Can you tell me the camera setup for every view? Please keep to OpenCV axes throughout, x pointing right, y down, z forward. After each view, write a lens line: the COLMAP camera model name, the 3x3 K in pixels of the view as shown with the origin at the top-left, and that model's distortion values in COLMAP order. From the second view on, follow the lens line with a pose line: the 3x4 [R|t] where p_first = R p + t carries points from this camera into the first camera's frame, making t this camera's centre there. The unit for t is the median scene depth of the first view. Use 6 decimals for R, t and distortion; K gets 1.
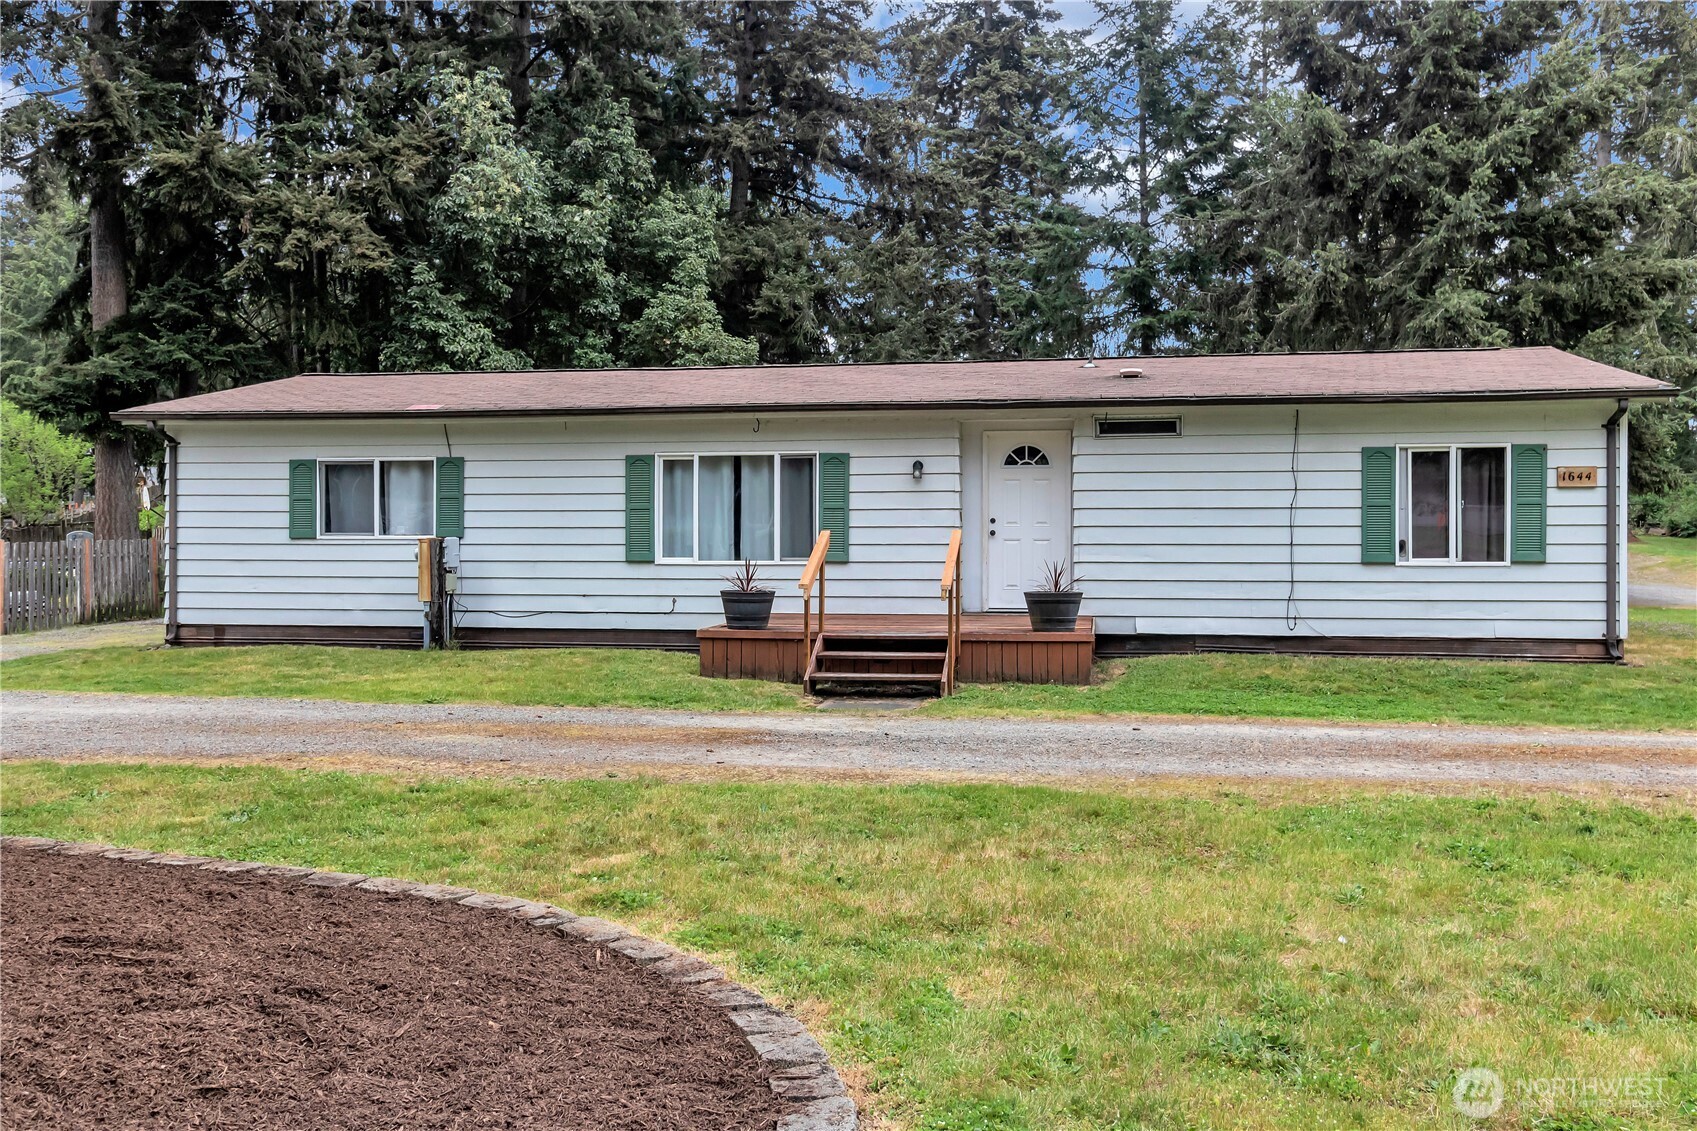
lens RADIAL K [[1329.9, 0, 843.1], [0, 1329.9, 520.6], [0, 0, 1]] dist [0.009383, 0.001651]
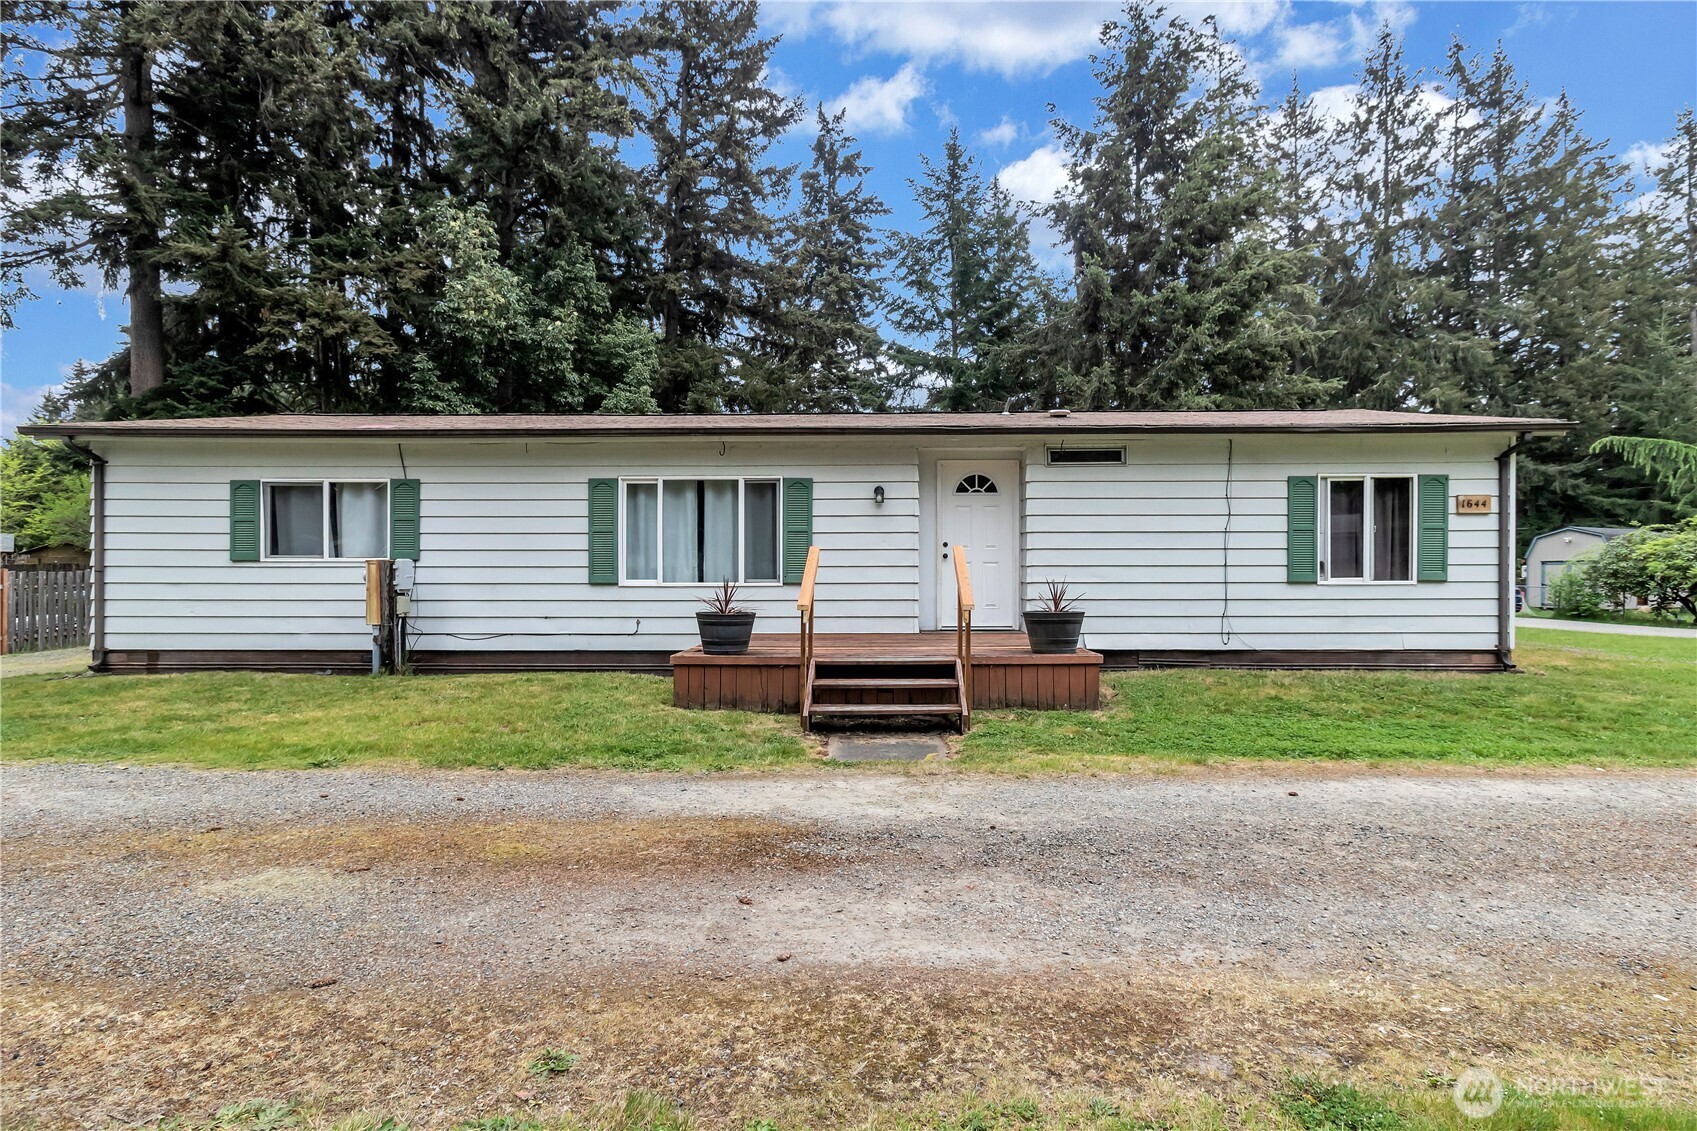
lens RADIAL K [[799.2, 0, 848.5], [0, 799.2, 565.5], [0, 0, 1]] dist [0.004402, 0.000198]
pose [[0.988288, 0.001435, 0.152592, -0.060850], [-0.001384, 0.999999, -0.000441, 0.017076], [-0.152592, 0.000225, 0.988289, 0.368339]]
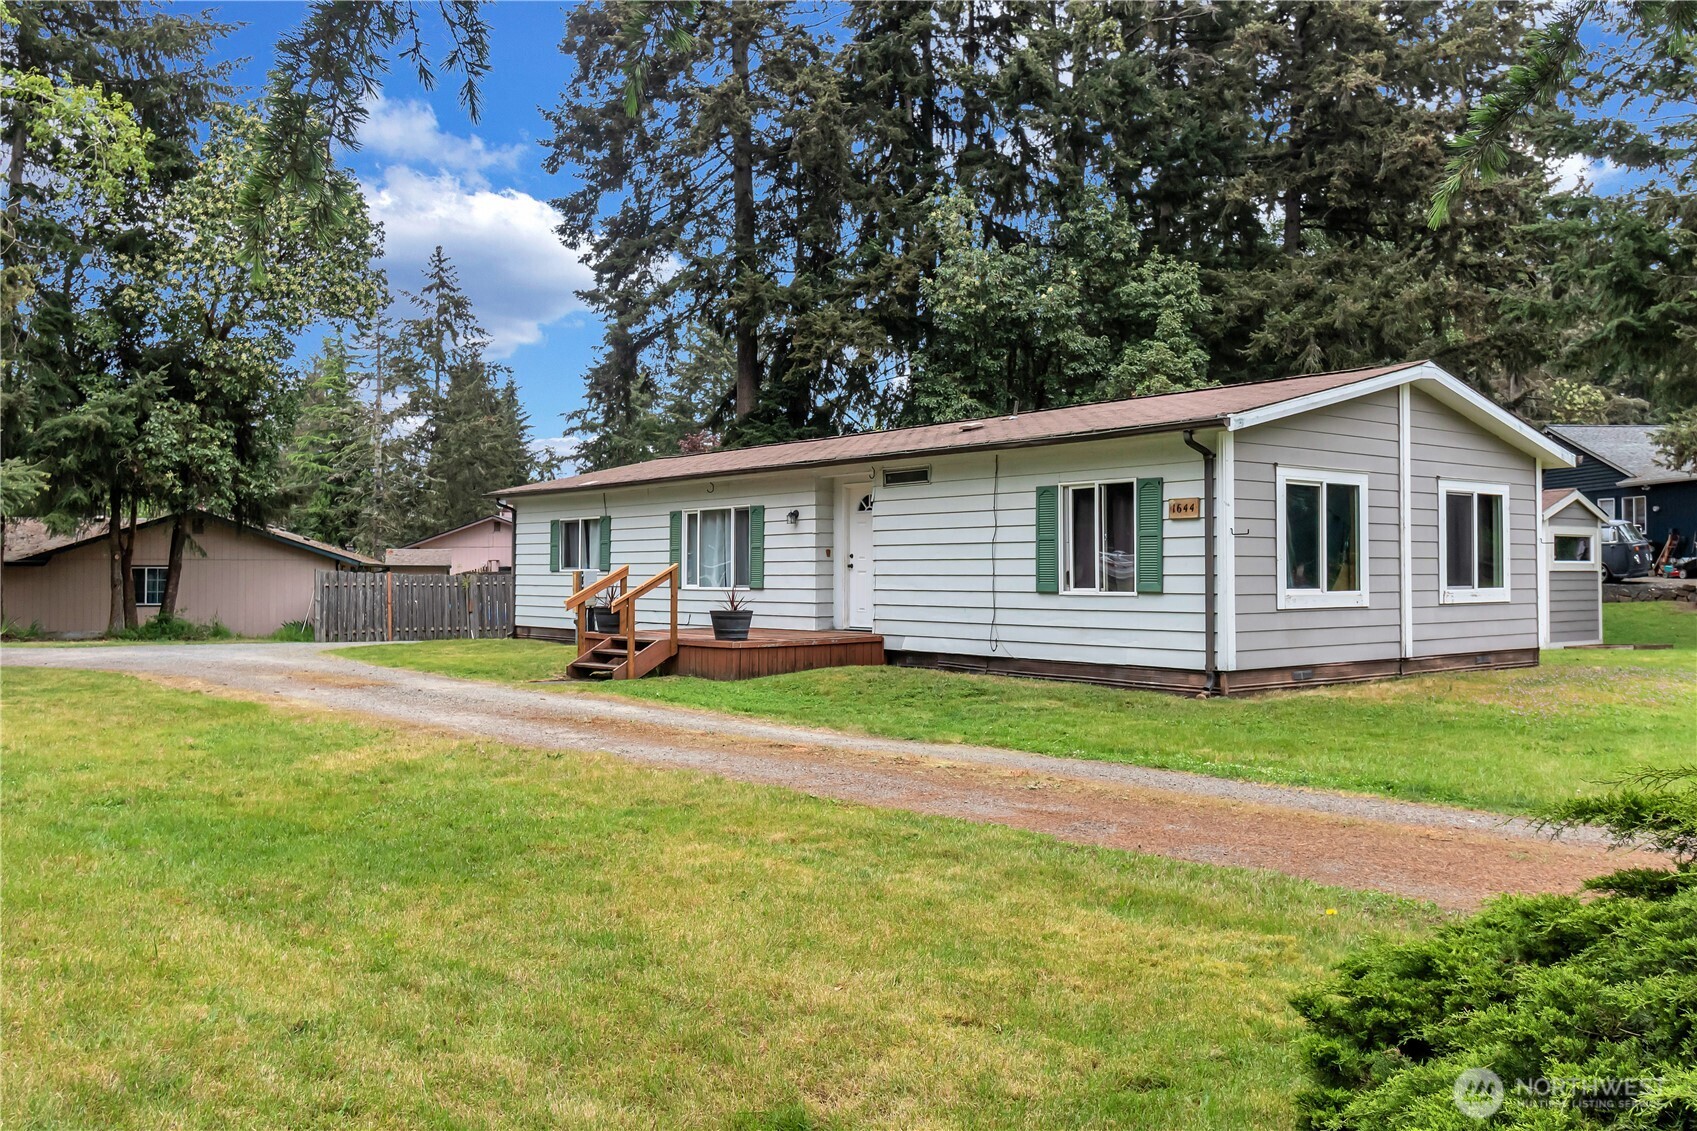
lens RADIAL K [[1329.9, 0, 843.1], [0, 1329.9, 520.6], [0, 0, 1]] dist [0.009383, 0.001651]
pose [[0.754137, -0.024178, -0.656272, 0.898825], [0.003119, 0.999443, -0.033237, 0.008023], [0.656710, 0.023018, 0.753792, 0.059736]]
